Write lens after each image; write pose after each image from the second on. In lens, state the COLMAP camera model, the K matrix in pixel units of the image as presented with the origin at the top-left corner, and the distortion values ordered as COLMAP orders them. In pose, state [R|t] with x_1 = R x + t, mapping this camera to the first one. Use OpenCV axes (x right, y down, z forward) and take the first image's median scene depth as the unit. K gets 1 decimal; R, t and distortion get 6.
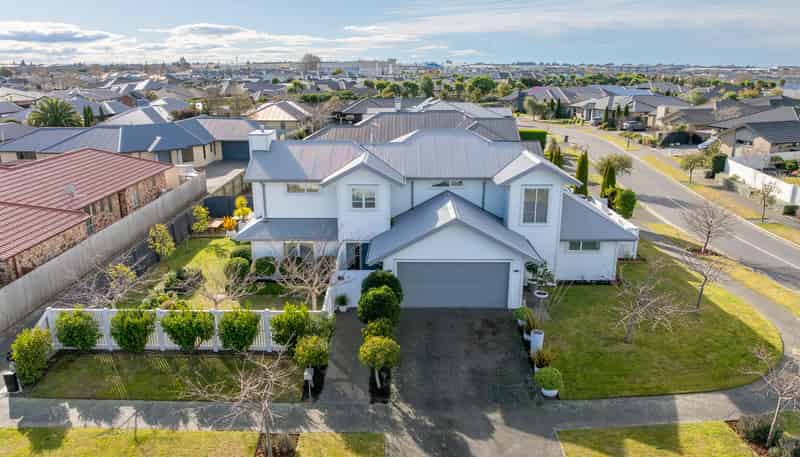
lens RADIAL K [[556.5, 0, 408.1], [0, 556.5, 228.7], [0, 0, 1]] dist [-0.033806, 0.002042]
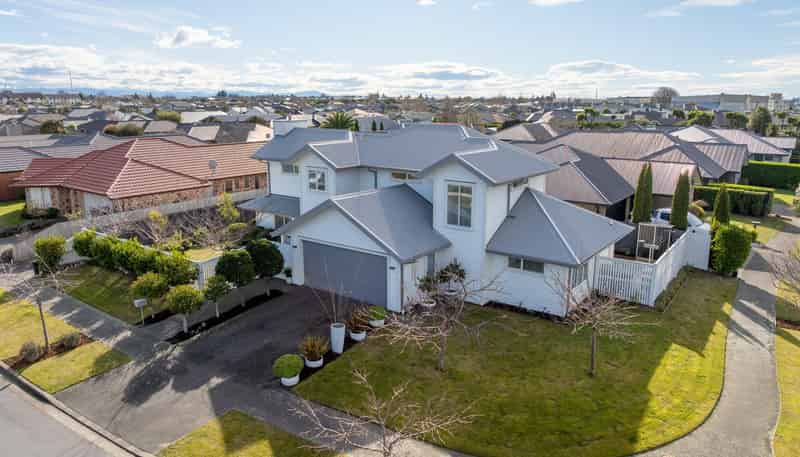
lens RADIAL K [[556.5, 0, 408.1], [0, 556.5, 228.7], [0, 0, 1]] dist [-0.033806, 0.002042]
pose [[0.809913, 0.132490, -0.571391, 0.753523], [-0.166539, 0.986007, -0.007430, 0.015825], [0.562411, 0.101176, 0.820644, 0.274743]]
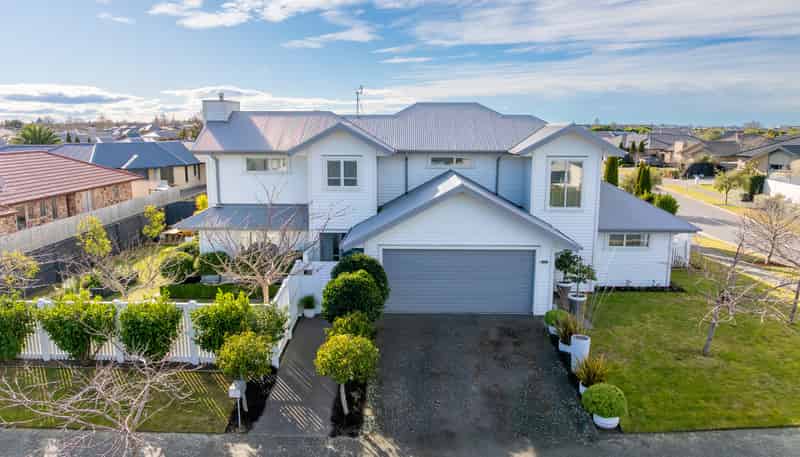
lens RADIAL K [[556.5, 0, 408.1], [0, 556.5, 228.7], [0, 0, 1]] dist [-0.033806, 0.002042]
pose [[0.999915, 0.003400, -0.012613, 0.024013], [-0.004699, 0.994520, -0.104436, 0.114420], [0.012189, 0.104487, 0.994452, 0.270718]]
